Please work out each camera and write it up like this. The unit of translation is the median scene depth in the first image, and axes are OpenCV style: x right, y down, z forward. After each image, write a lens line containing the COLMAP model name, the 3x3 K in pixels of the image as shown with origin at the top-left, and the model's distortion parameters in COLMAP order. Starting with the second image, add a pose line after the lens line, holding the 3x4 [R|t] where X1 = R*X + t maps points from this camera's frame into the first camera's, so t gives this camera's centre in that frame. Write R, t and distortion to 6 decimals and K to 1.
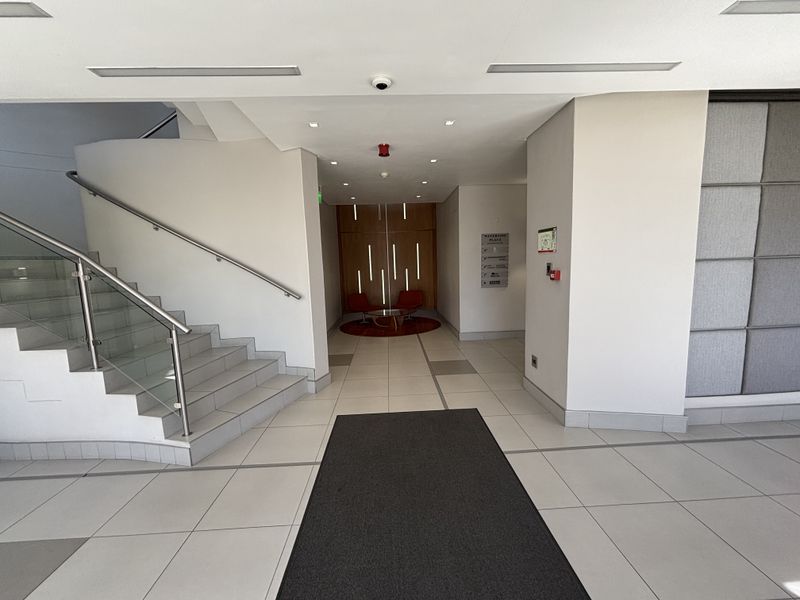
lens RADIAL K [[322.9, 0, 399.1], [0, 322.9, 301.1], [0, 0, 1]] dist [-0.001945, 0.000396]
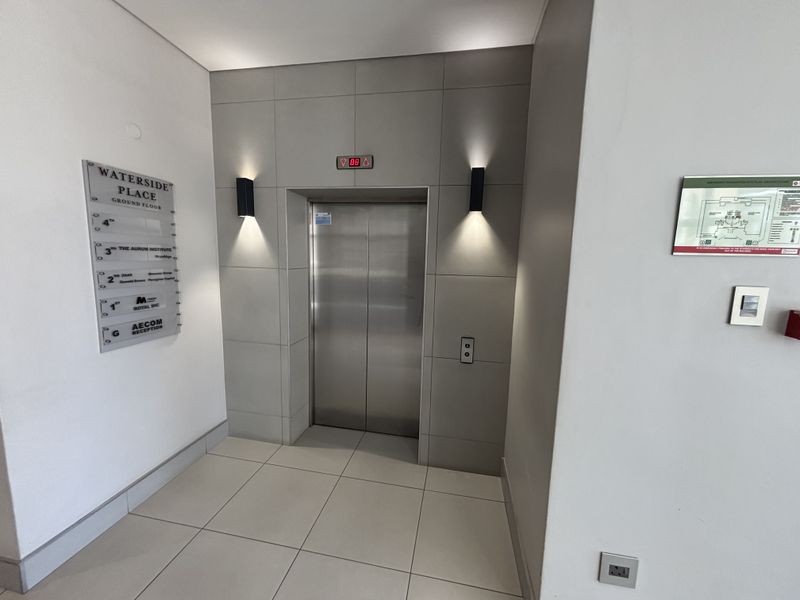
lens RADIAL K [[322.9, 0, 399.1], [0, 322.9, 301.1], [0, 0, 1]] dist [-0.001945, 0.000396]
pose [[0.223402, -0.092602, 0.970318, 0.038174], [0.086764, 0.993415, 0.074830, -0.085564], [-0.970857, 0.067472, 0.229965, 0.678621]]
